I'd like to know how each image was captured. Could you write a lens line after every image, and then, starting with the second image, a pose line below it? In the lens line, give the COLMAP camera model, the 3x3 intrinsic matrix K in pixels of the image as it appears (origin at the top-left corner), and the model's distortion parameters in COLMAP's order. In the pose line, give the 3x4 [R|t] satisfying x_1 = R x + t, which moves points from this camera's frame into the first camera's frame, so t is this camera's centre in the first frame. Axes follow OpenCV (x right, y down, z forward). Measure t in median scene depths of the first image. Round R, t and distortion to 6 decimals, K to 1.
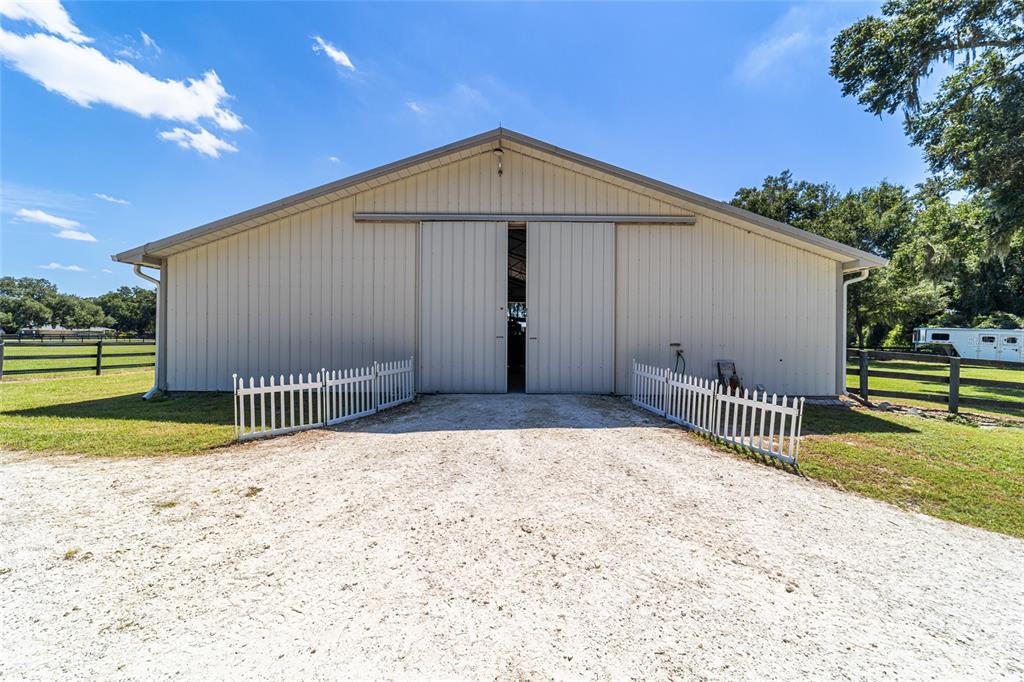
lens RADIAL K [[385.8, 0, 512.0], [0, 385.8, 341.0], [0, 0, 1]] dist [-0.001440, -0.000134]
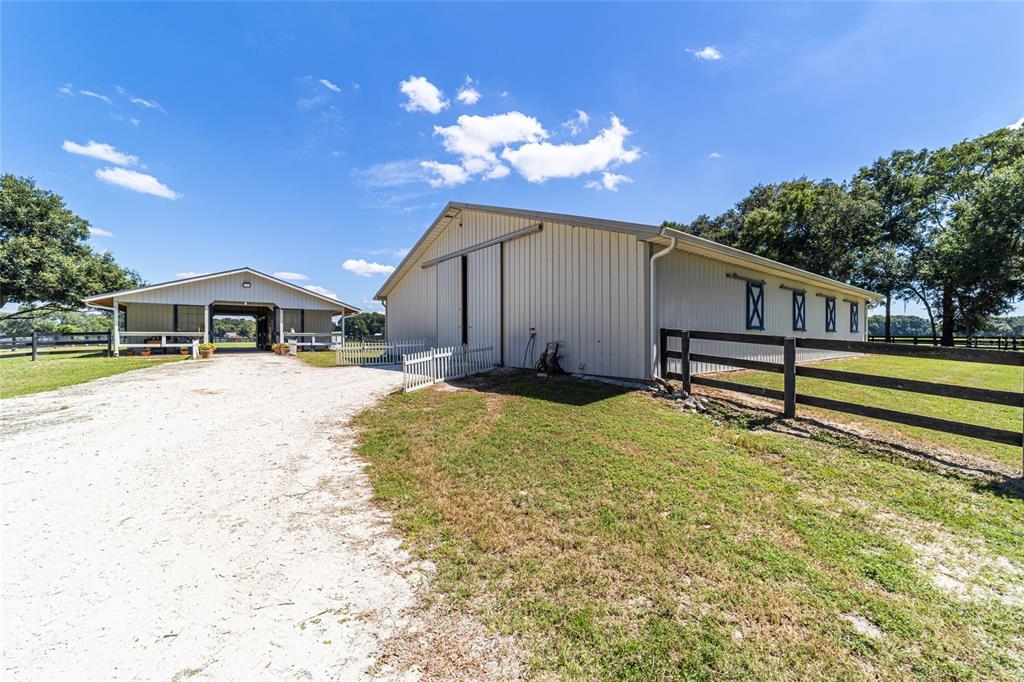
lens RADIAL K [[385.8, 0, 512.0], [0, 385.8, 341.0], [0, 0, 1]] dist [-0.001440, -0.000134]
pose [[0.624973, -0.001329, -0.780645, 1.376524], [-0.002473, 0.999990, -0.003683, 0.053947], [0.780642, 0.004232, 0.624964, 0.159447]]
